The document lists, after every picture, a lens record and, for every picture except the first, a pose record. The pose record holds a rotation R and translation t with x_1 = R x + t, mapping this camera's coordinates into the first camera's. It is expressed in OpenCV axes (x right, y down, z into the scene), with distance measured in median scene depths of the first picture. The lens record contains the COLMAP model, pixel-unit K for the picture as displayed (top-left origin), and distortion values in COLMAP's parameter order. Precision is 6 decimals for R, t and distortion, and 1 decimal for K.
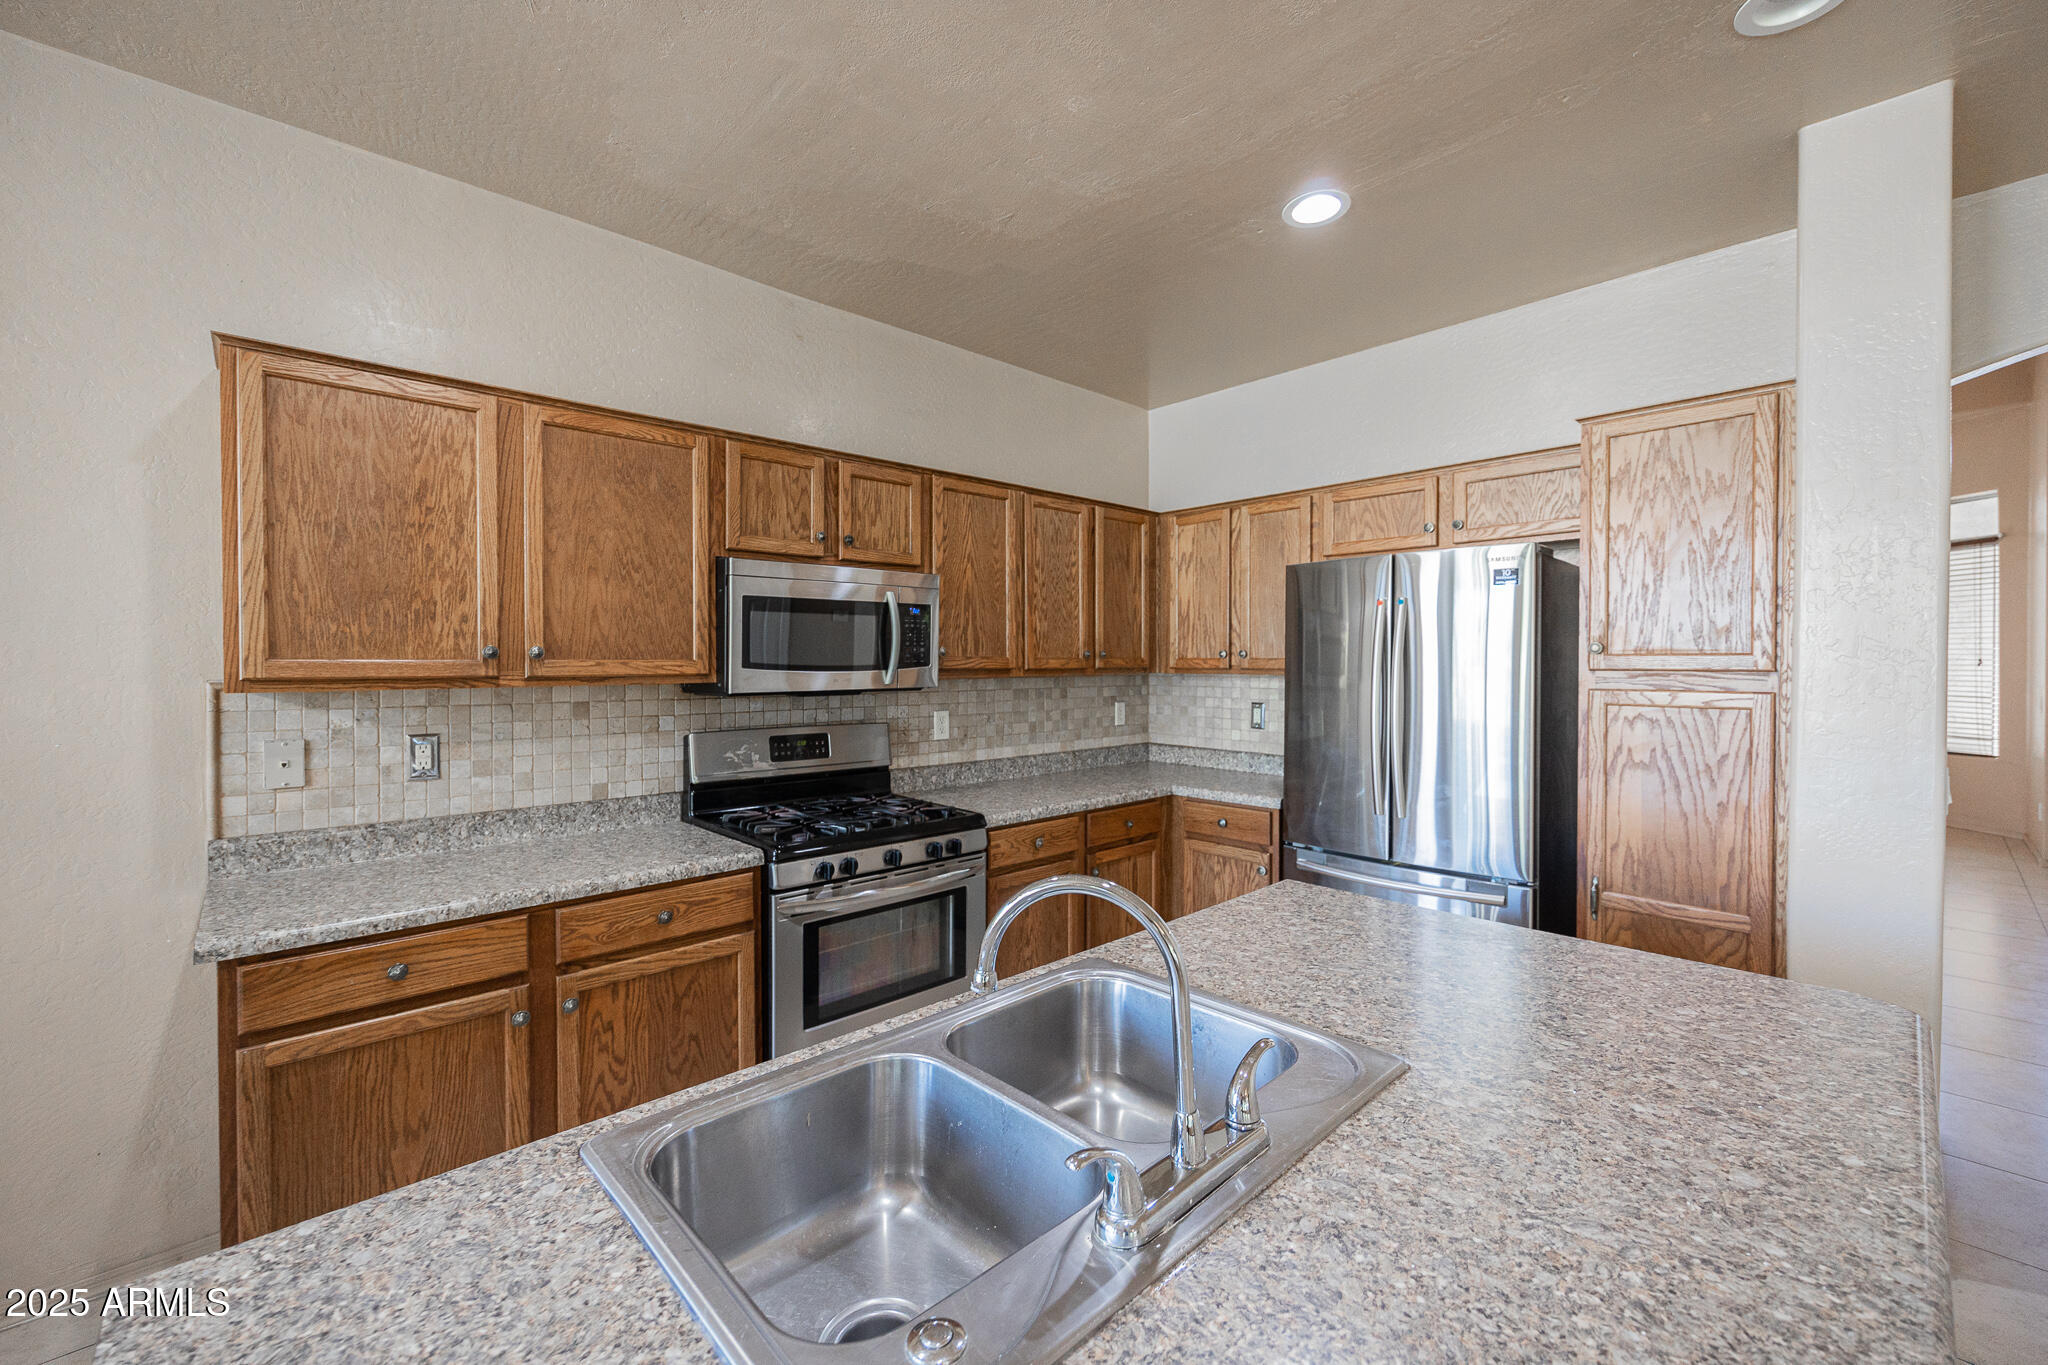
lens RADIAL K [[829.4, 0, 1026.0], [0, 829.4, 667.0], [0, 0, 1]] dist [-0.002764, 0.000059]
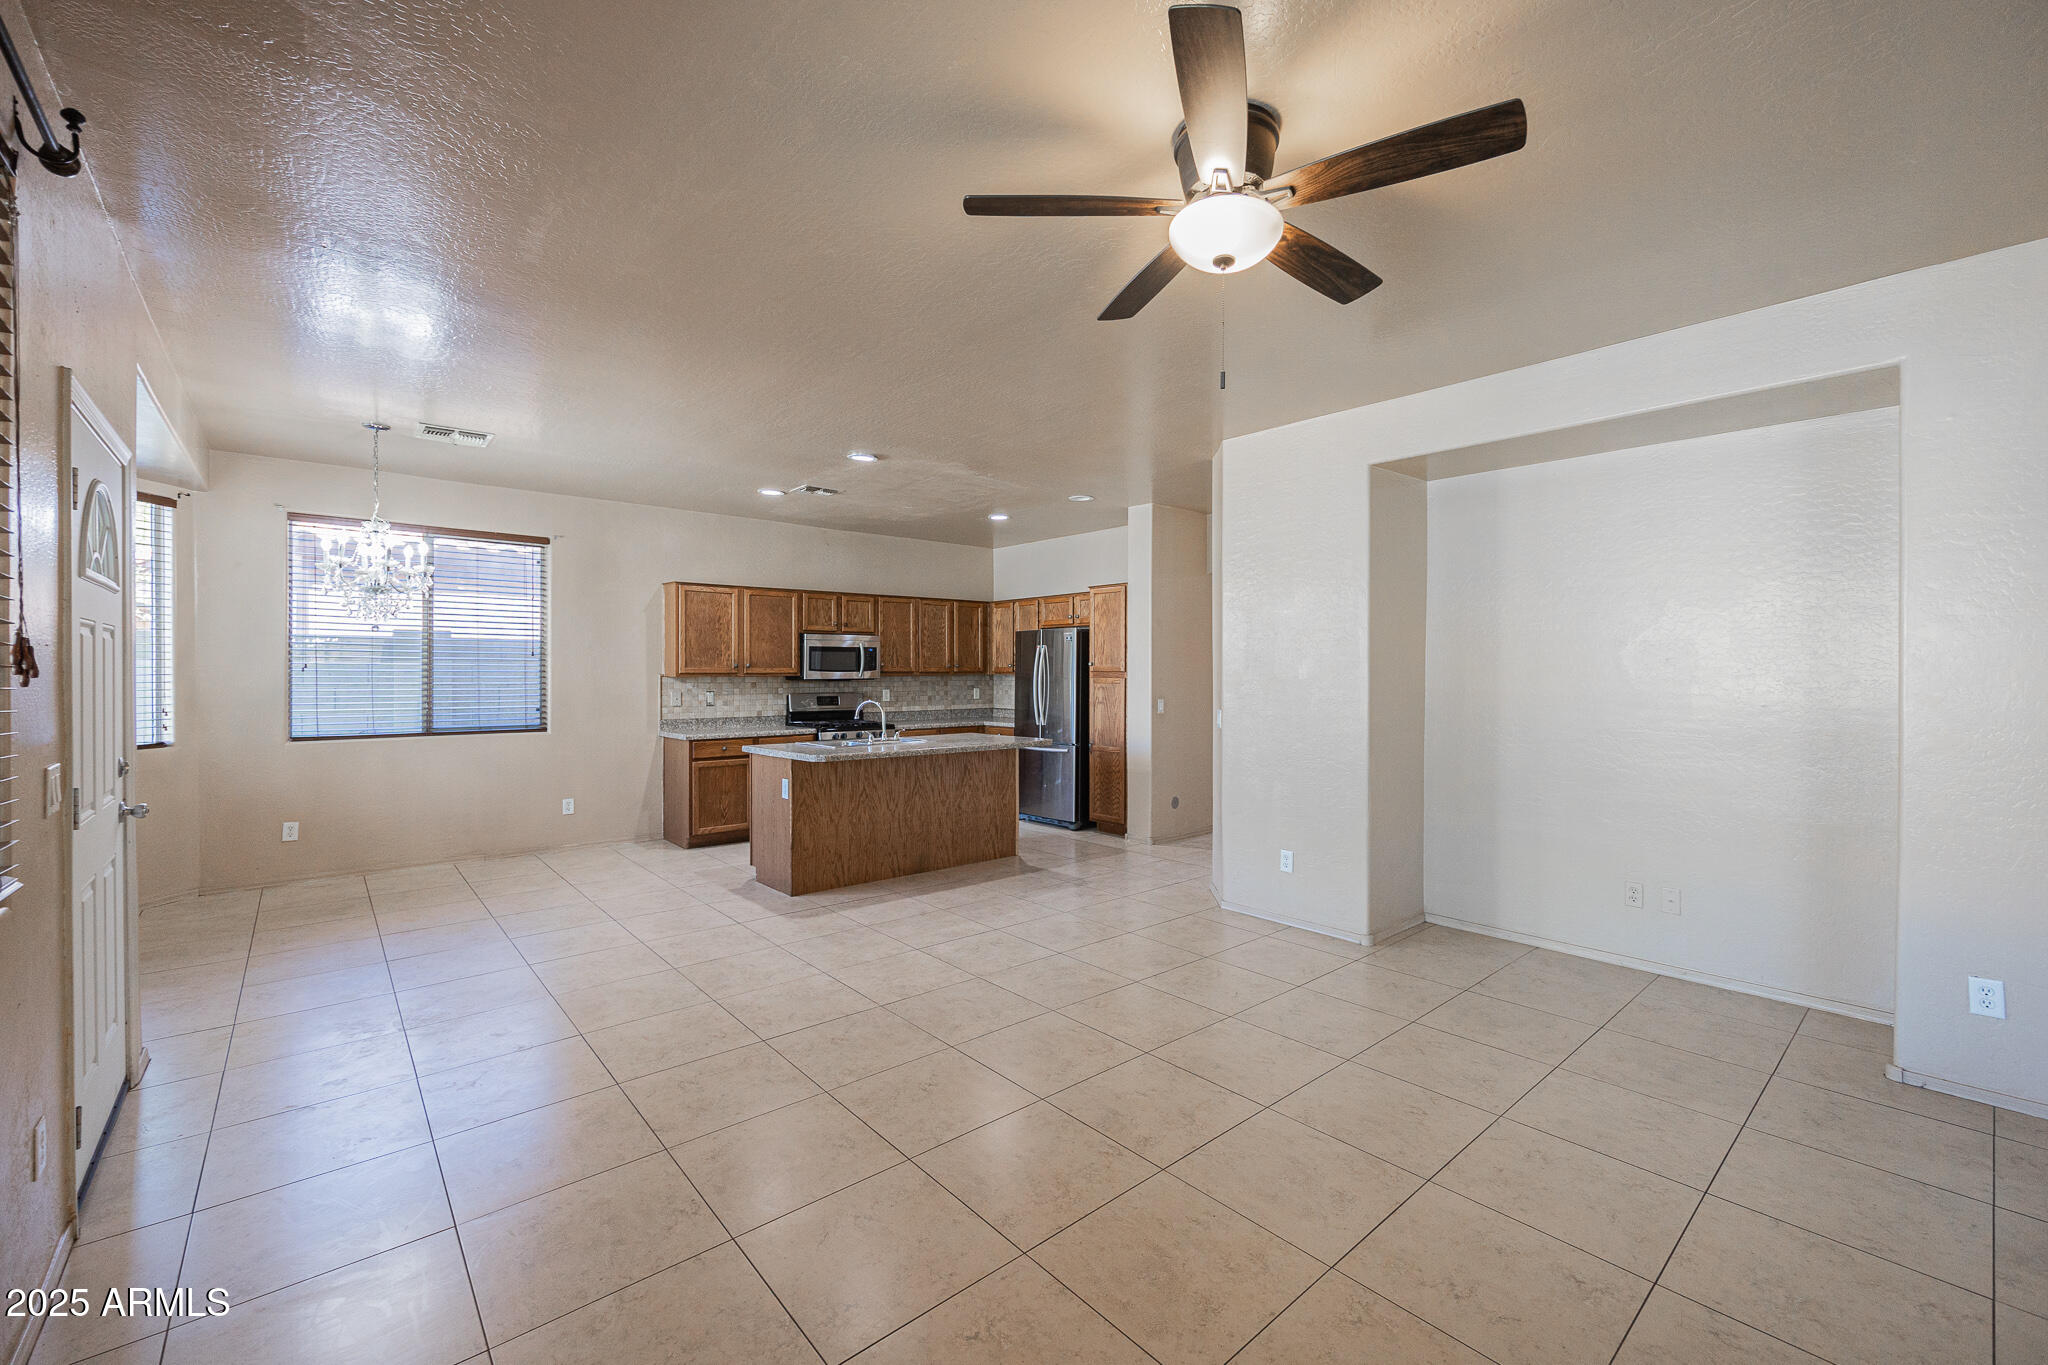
lens RADIAL K [[829.4, 0, 1003.1], [0, 829.4, 677.5], [0, 0, 1]] dist [-0.002764, 0.000059]
pose [[0.997933, 0.002911, -0.064193, 0.492006], [-0.002721, 0.999992, 0.003051, 0.013024], [0.064201, -0.002870, 0.997933, -1.737152]]
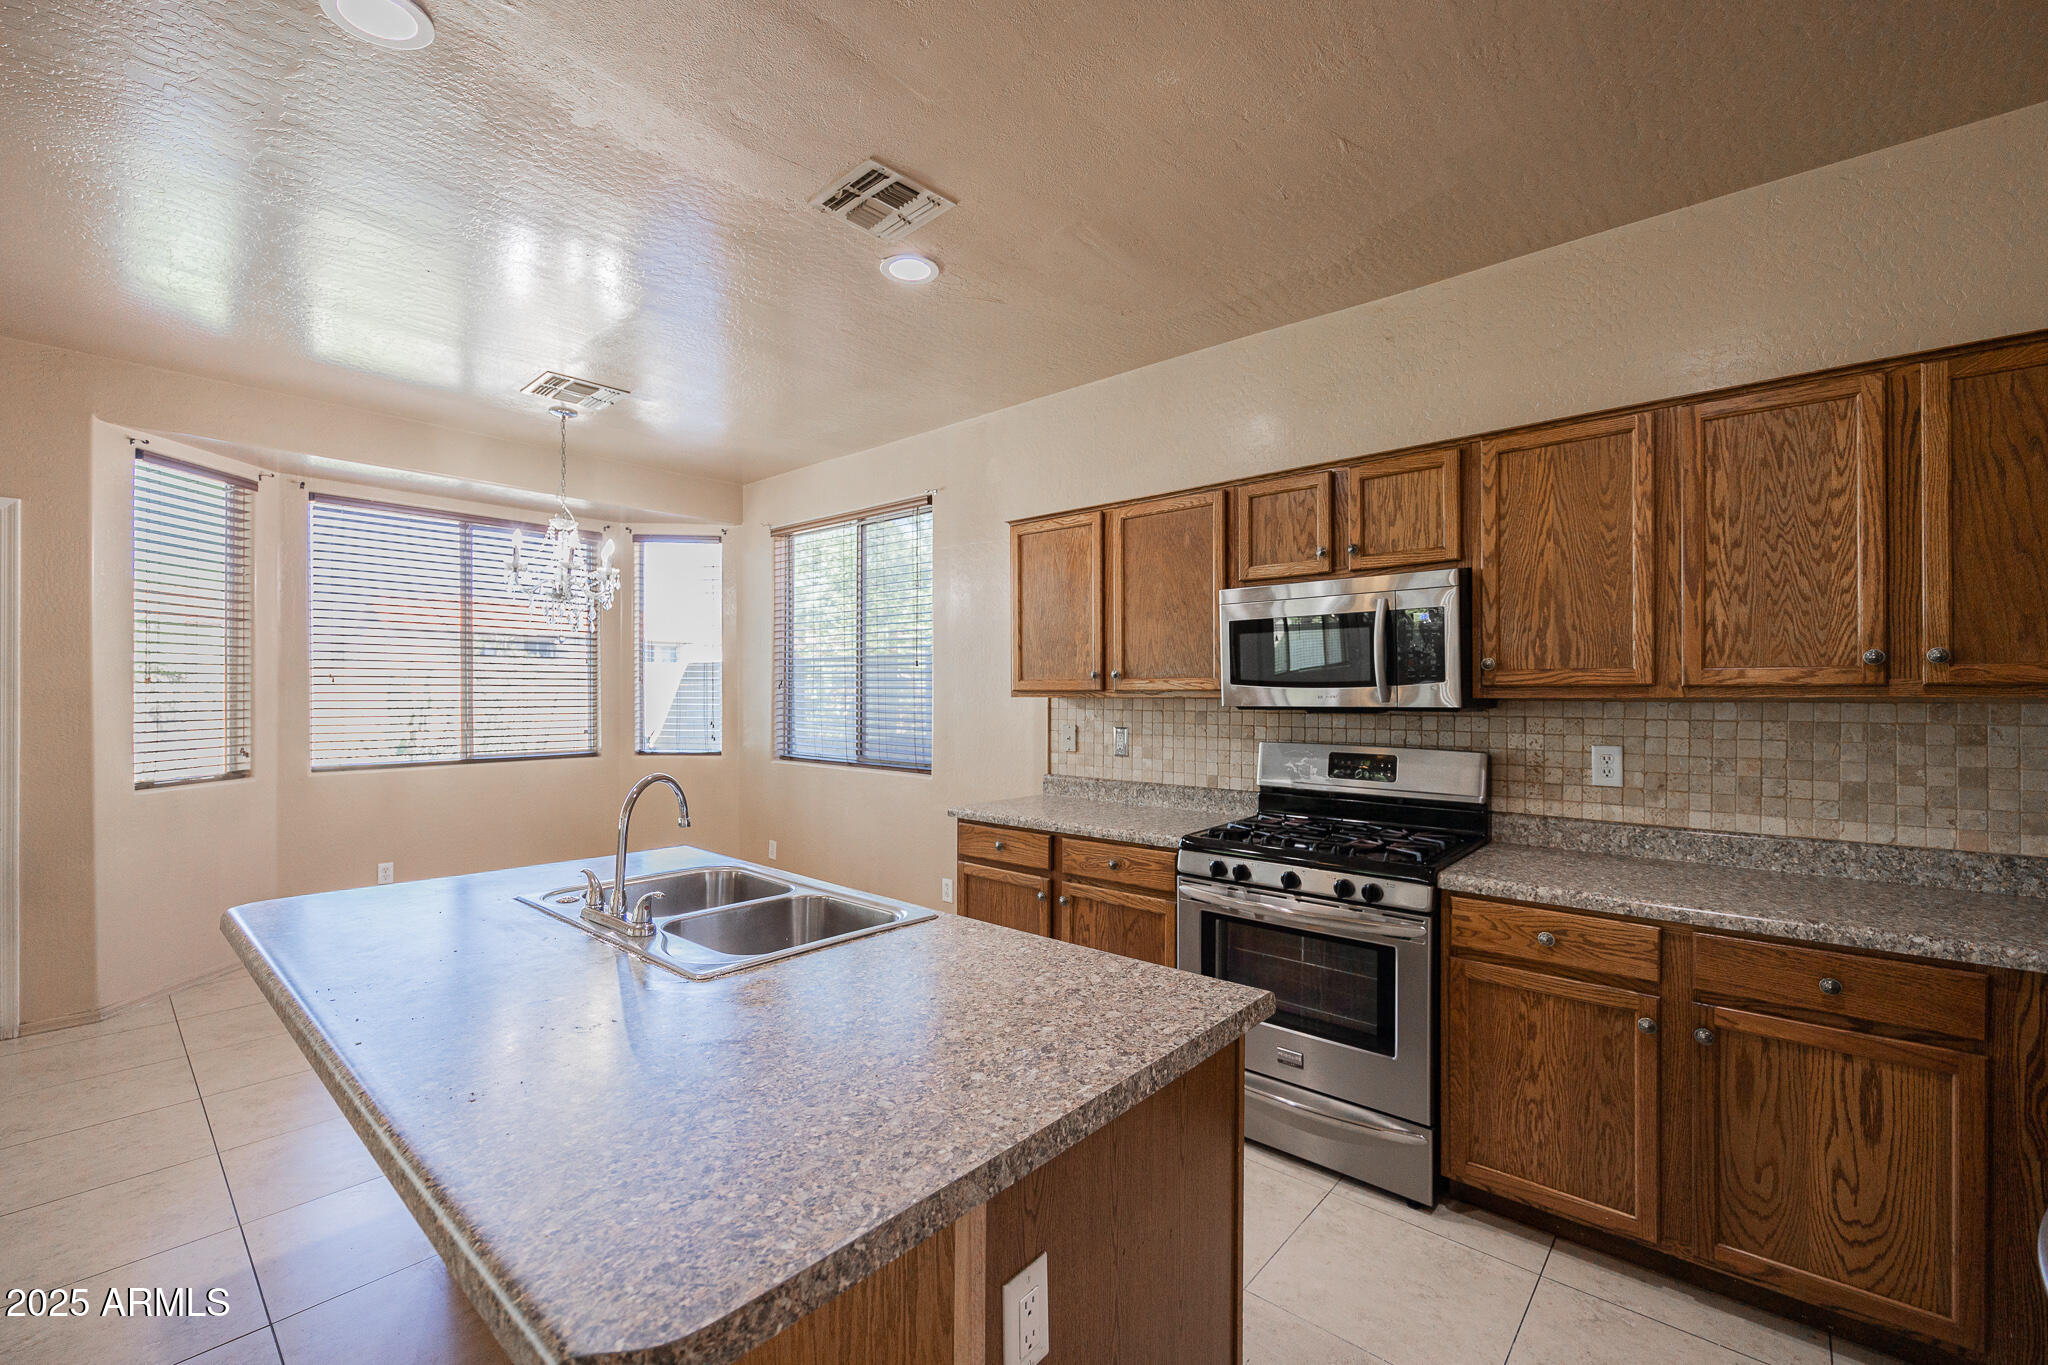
lens RADIAL K [[829.4, 0, 1016.4], [0, 829.4, 690.9], [0, 0, 1]] dist [-0.002764, 0.000059]
pose [[0.104510, -0.000288, -0.994524, 0.700863], [-0.005986, 0.999982, -0.000919, 0.011747], [0.994506, 0.006049, 0.104506, 0.531003]]
